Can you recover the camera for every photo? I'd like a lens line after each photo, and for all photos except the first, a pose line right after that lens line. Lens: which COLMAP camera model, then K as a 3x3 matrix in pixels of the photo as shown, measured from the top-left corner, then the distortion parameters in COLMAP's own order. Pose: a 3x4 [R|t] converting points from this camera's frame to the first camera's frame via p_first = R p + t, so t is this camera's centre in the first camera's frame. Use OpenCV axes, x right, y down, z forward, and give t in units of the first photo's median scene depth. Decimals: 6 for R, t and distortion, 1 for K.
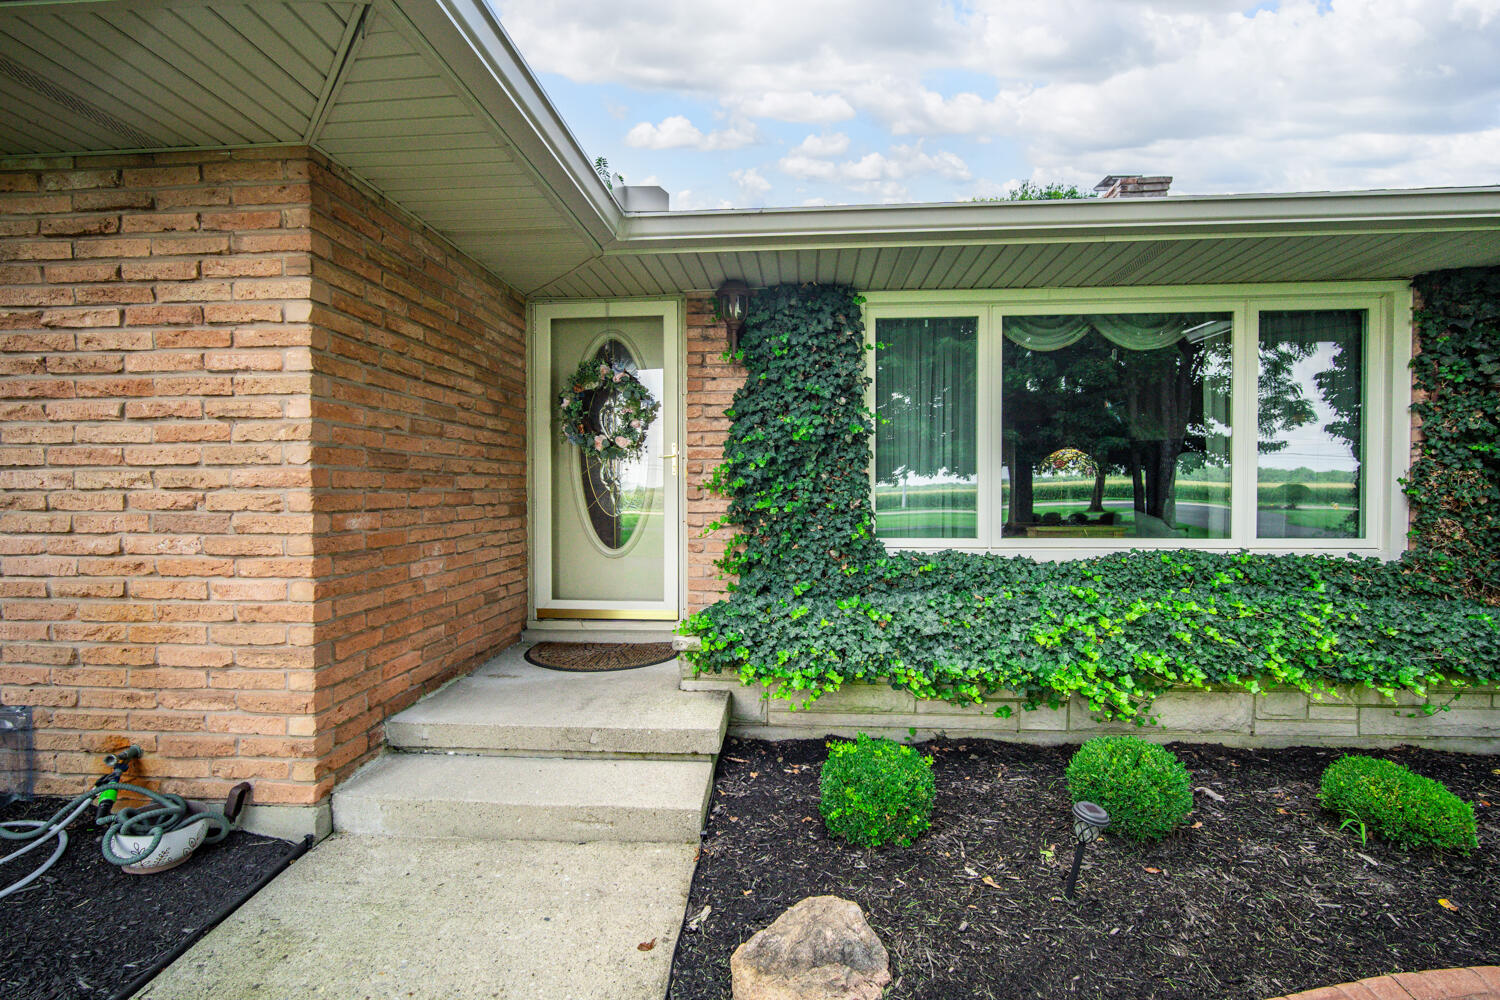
lens RADIAL K [[605.3, 0, 753.5], [0, 605.3, 501.9], [0, 0, 1]] dist [-0.009639, -0.000286]
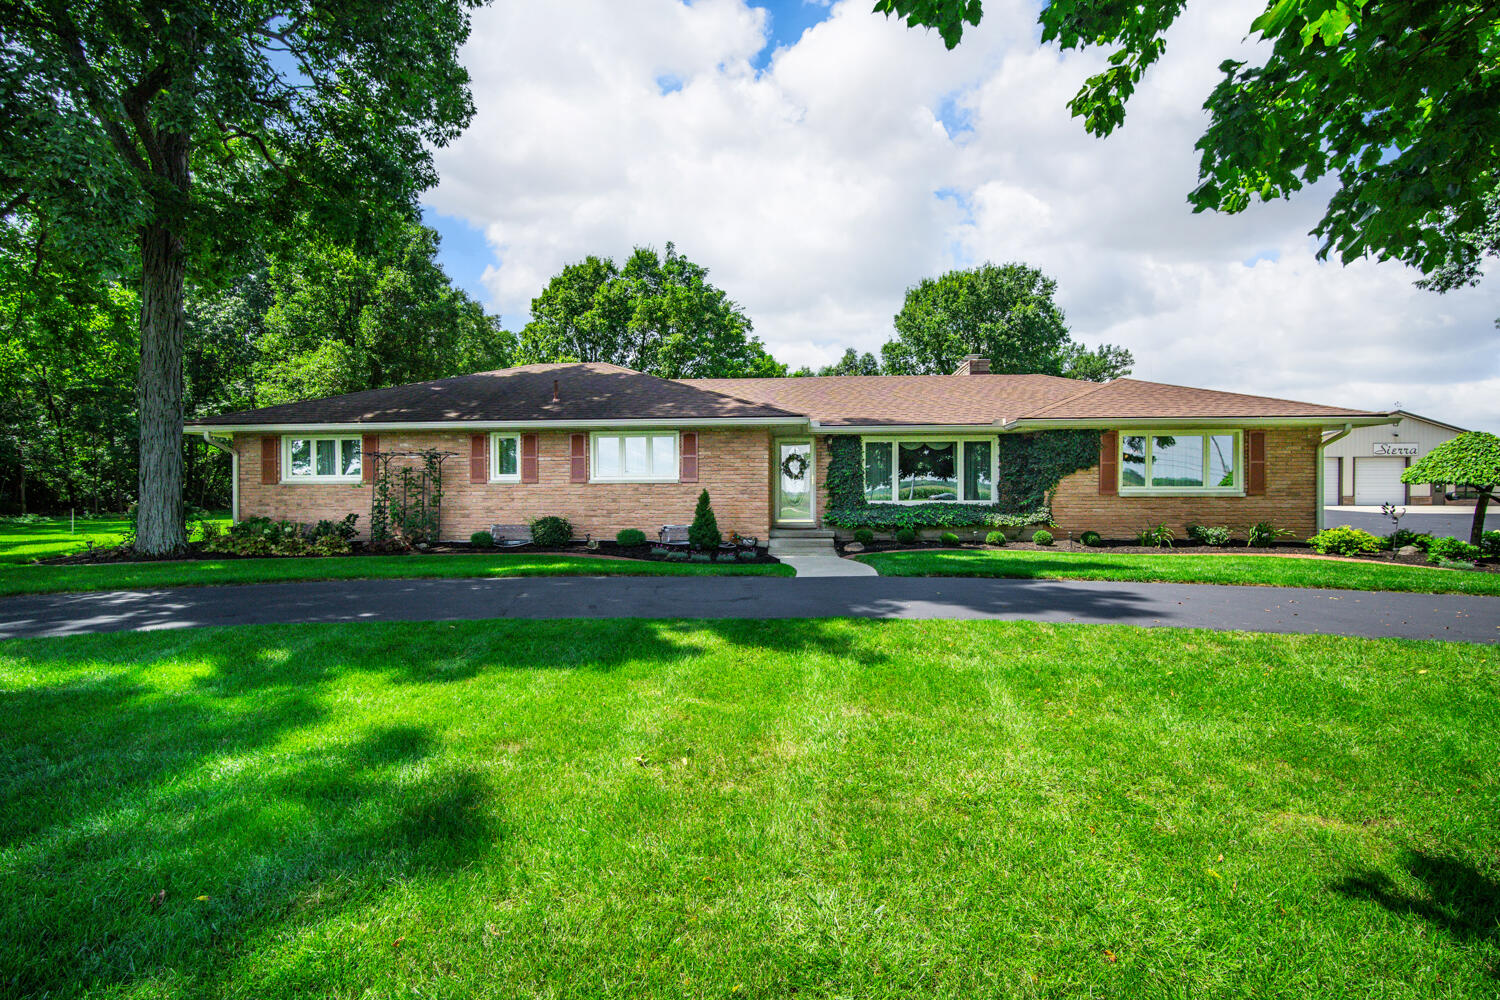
lens RADIAL K [[605.3, 0, 753.5], [0, 605.3, 501.9], [0, 0, 1]] dist [-0.009639, -0.000286]
pose [[0.999986, -0.001040, 0.005237, -0.569198], [0.001096, 0.999943, -0.010635, 0.118676], [-0.005226, 0.010641, 0.999930, -3.046486]]
